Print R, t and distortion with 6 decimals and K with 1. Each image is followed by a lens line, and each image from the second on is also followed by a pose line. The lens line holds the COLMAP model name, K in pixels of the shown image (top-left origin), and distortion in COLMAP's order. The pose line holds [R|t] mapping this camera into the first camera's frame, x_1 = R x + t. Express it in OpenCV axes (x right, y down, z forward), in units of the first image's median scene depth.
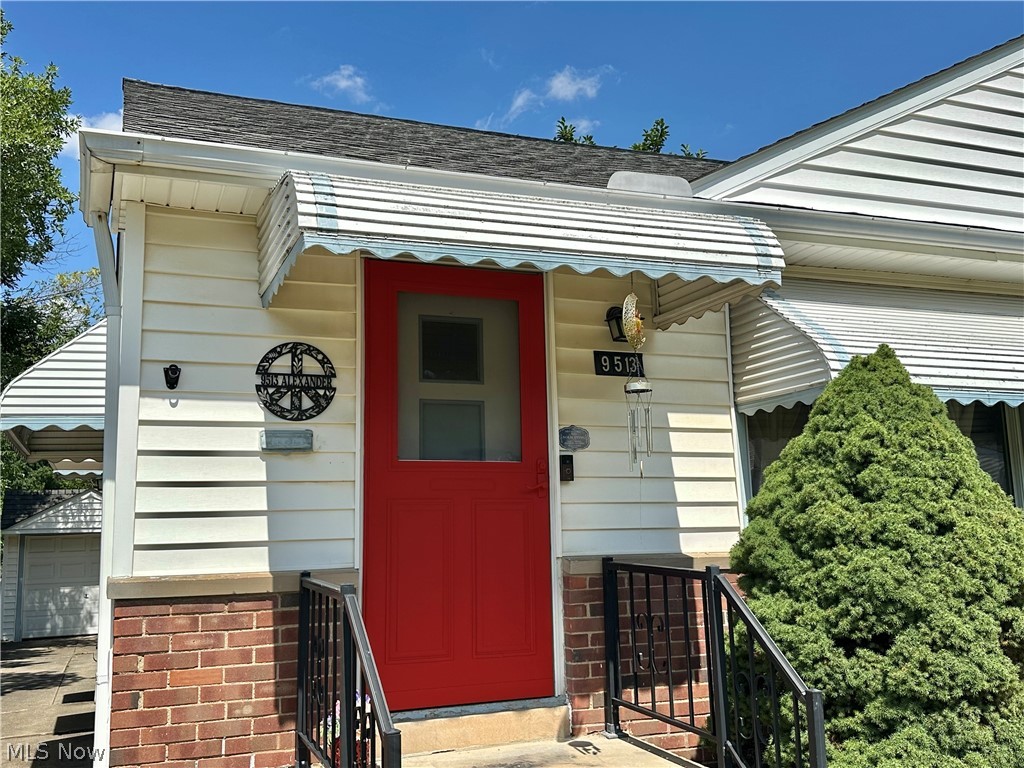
lens RADIAL K [[947.1, 0, 512.0], [0, 947.1, 384.0], [0, 0, 1]] dist [0.119863, 0.000651]
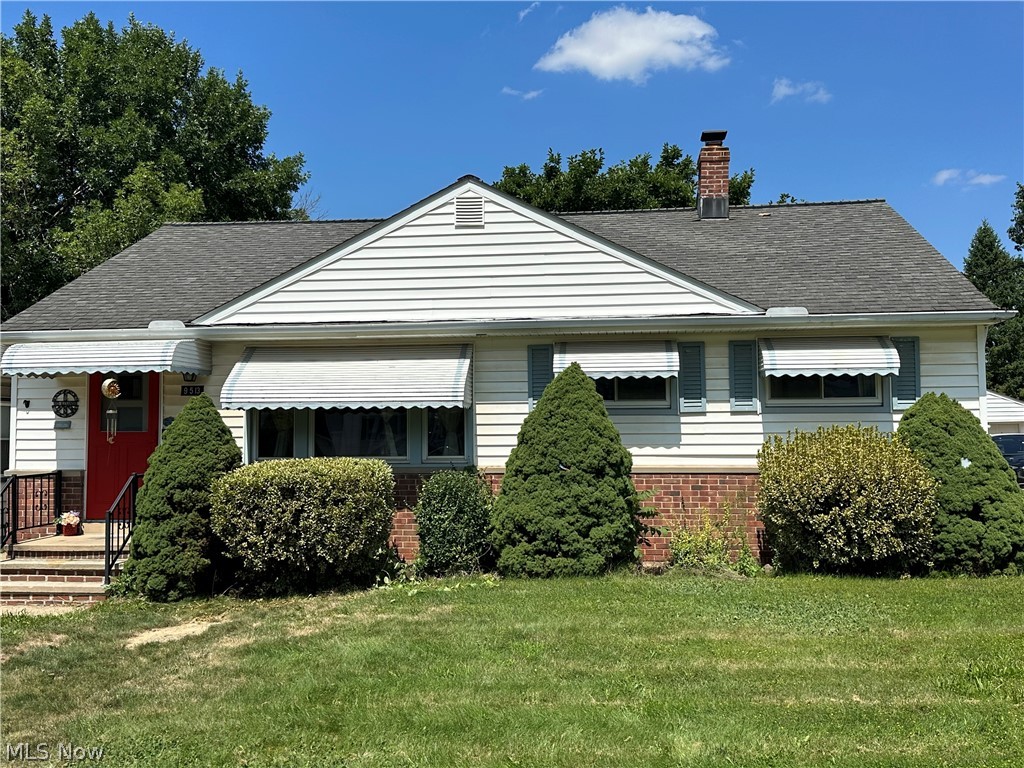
lens RADIAL K [[947.1, 0, 512.0], [0, 947.1, 384.0], [0, 0, 1]] dist [0.119863, 0.000651]
pose [[0.870857, -0.004444, -0.491517, 2.355728], [0.056336, 0.994272, 0.090825, -0.248923], [0.488298, -0.106786, 0.866119, -0.843945]]
